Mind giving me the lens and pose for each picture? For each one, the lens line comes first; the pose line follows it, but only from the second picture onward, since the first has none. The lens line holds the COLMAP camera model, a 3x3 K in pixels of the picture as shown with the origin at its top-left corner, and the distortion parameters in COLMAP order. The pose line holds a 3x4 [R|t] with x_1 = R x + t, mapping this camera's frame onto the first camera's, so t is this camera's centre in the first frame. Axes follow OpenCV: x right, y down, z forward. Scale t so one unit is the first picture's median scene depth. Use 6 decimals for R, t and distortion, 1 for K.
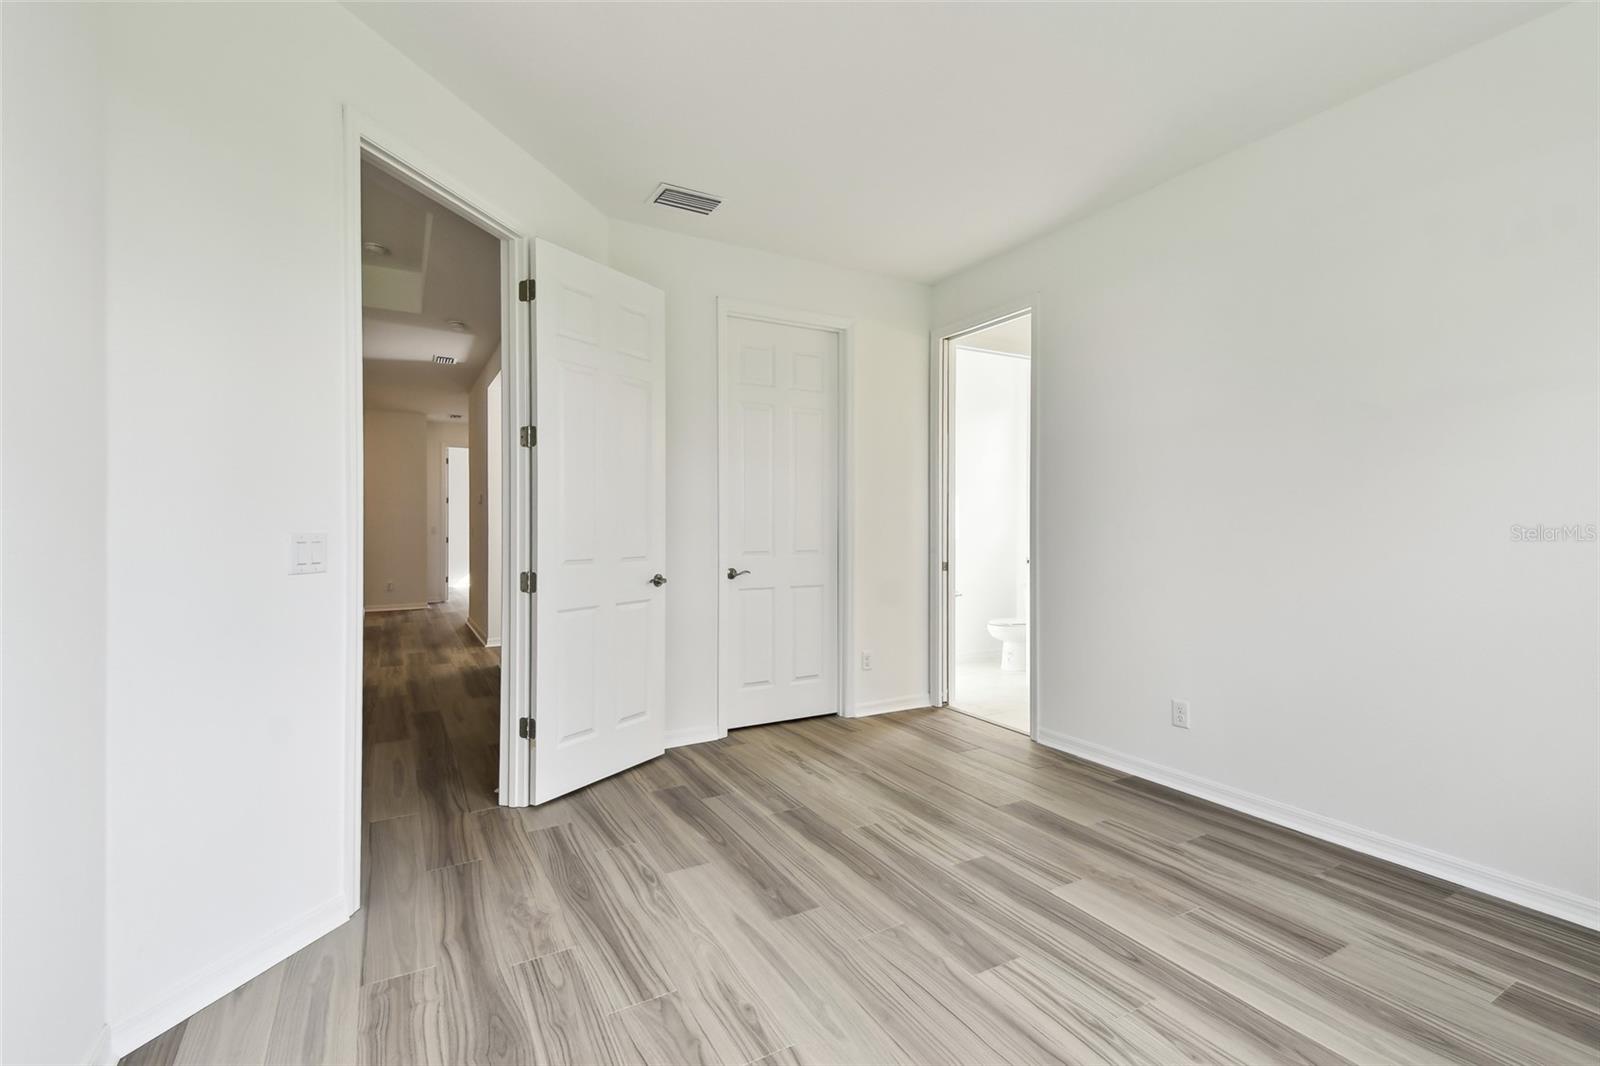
lens RADIAL K [[688.4, 0, 800.0], [0, 688.4, 533.0], [0, 0, 1]] dist [0.001215, -0.000003]
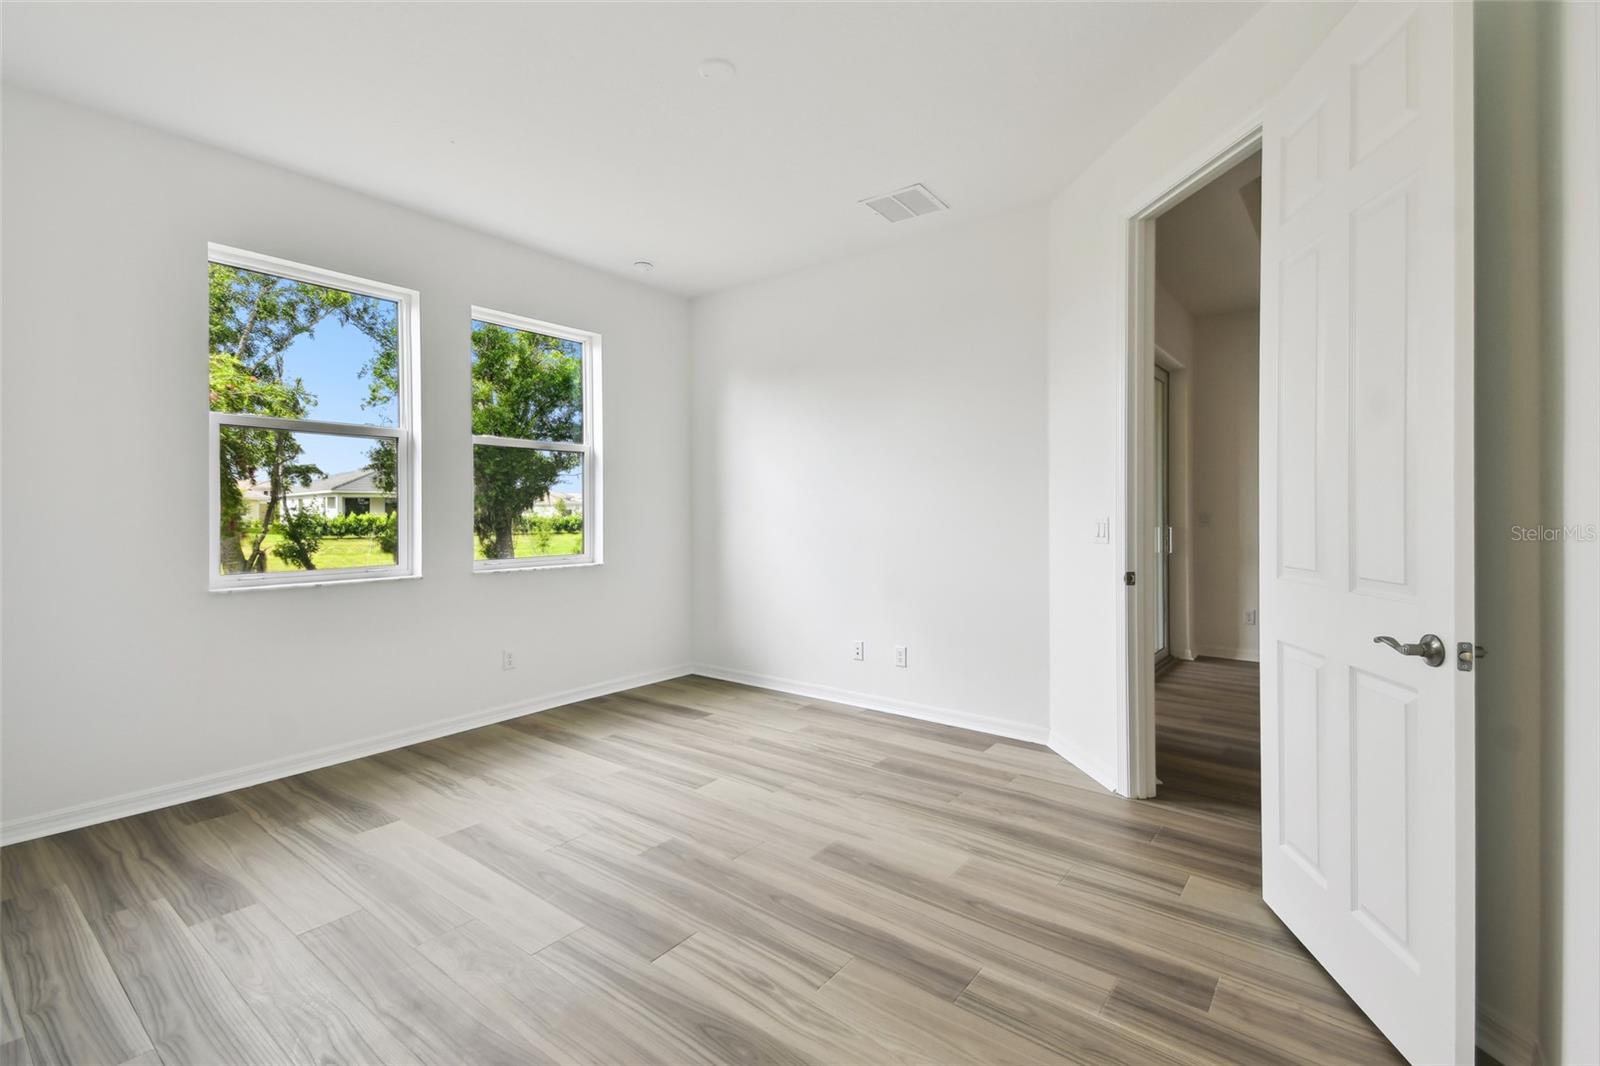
lens RADIAL K [[706.8, 0, 792.7], [0, 706.8, 538.9], [0, 0, 1]] dist [0.035201, -0.015611]
pose [[-0.929328, 0.019325, -0.368750, 0.436216], [0.003523, 0.999048, 0.043479, -0.018902], [0.369239, 0.039107, -0.928511, 1.899271]]
